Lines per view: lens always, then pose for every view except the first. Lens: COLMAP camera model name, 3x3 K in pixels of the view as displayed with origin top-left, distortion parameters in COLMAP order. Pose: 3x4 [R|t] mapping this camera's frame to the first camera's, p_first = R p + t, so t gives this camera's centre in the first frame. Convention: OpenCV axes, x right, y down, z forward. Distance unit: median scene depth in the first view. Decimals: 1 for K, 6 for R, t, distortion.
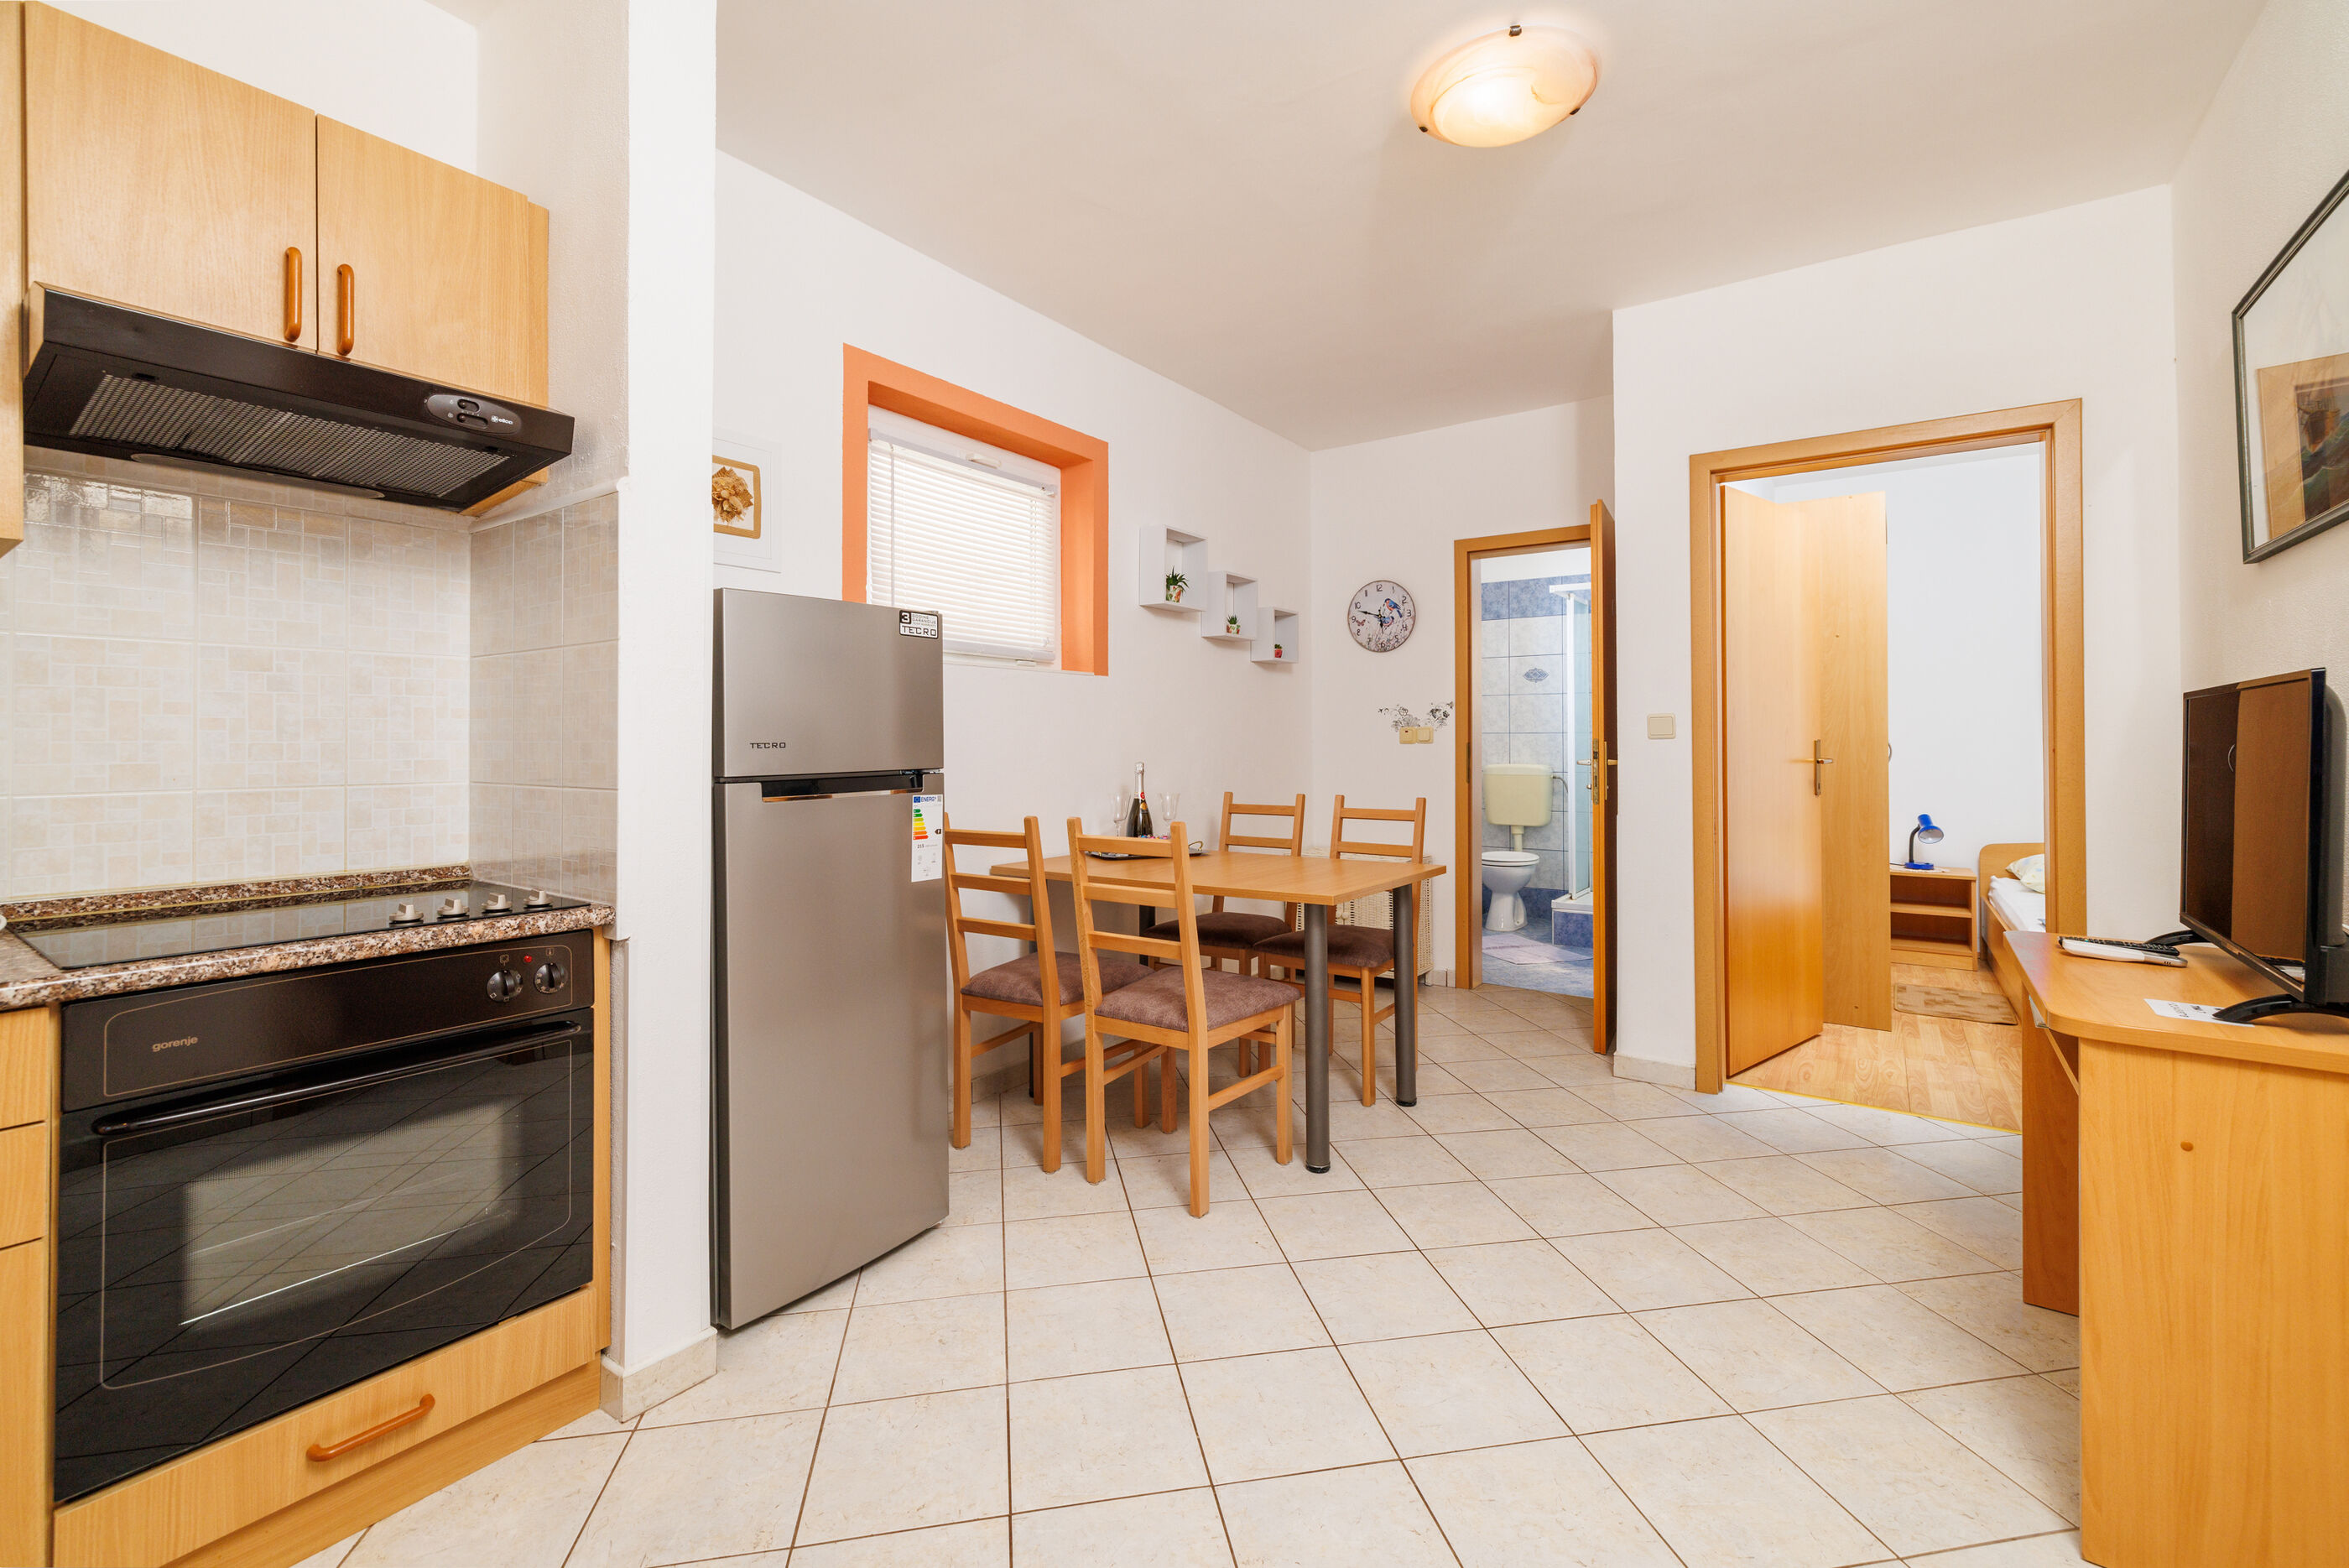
lens RADIAL K [[999.9, 0, 1181.0], [0, 999.9, 731.6], [0, 0, 1]] dist [0.000161, 0.000882]
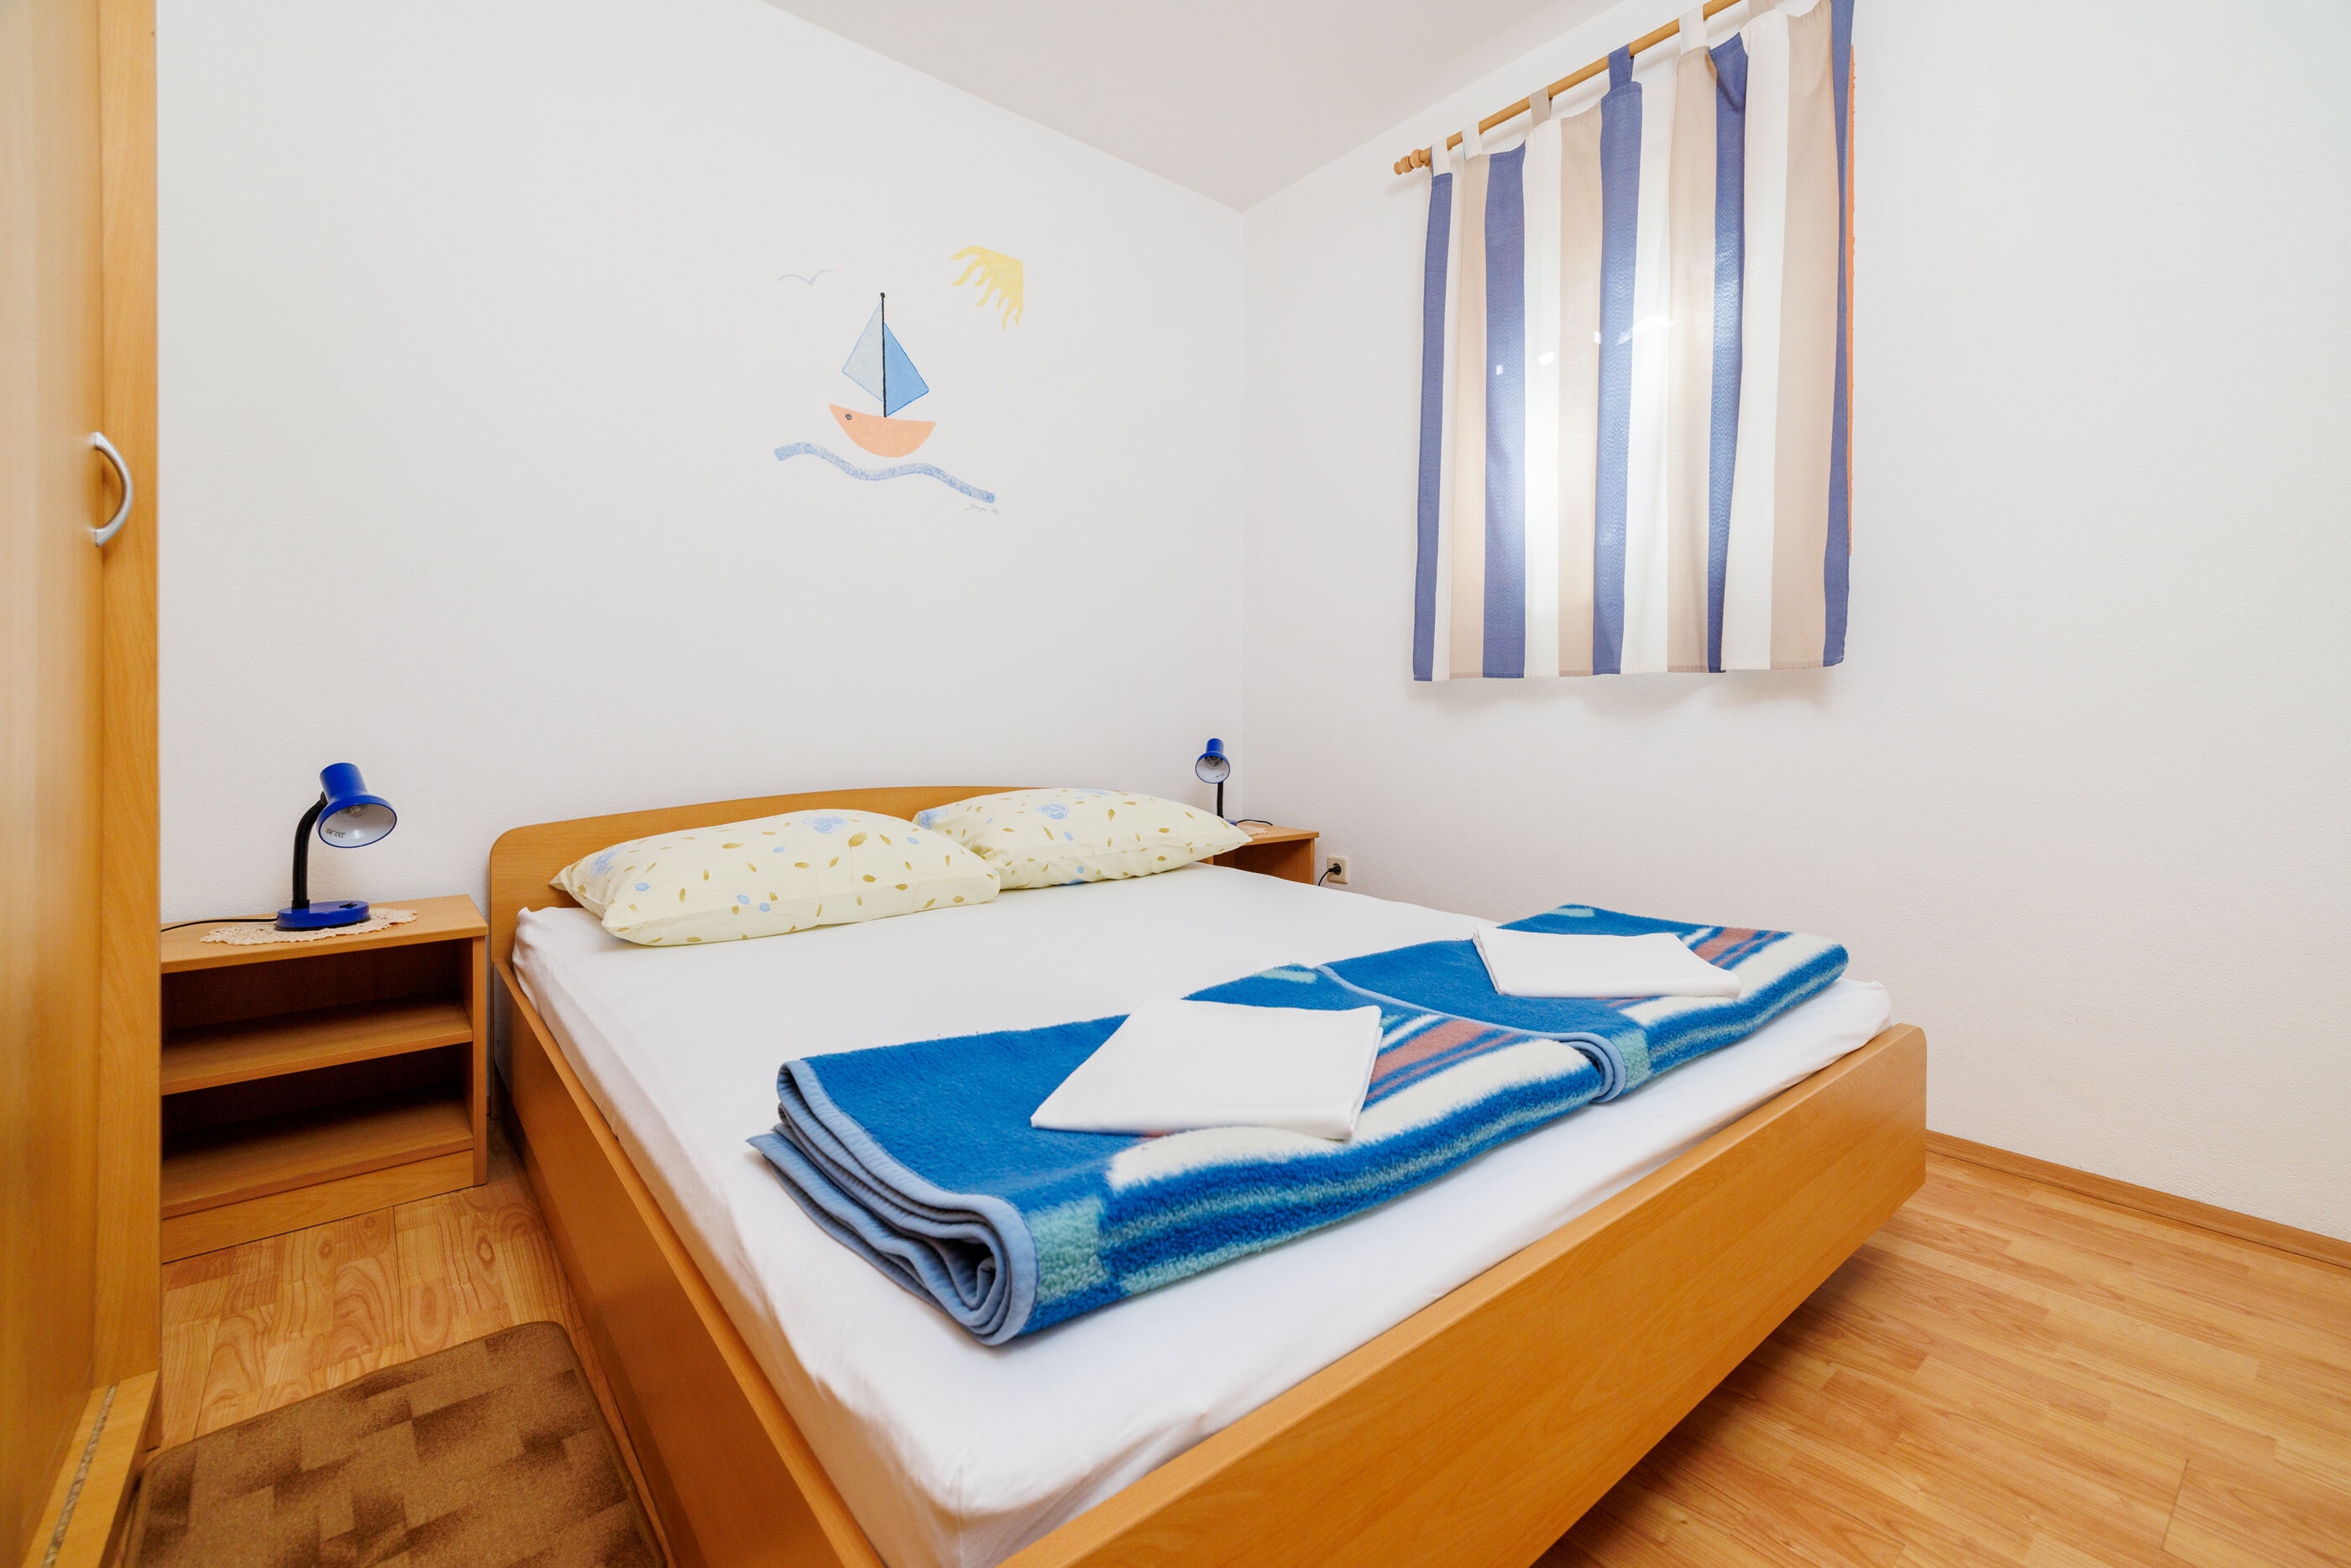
lens RADIAL K [[1000.6, 0, 1197.9], [0, 1000.6, 714.2], [0, 0, 1]] dist [0.000161, 0.000882]
pose [[0.260583, -0.005223, 0.965437, 0.767743], [-0.012357, 0.999885, 0.008745, 0.092549], [-0.965372, -0.014209, 0.260488, 0.984847]]
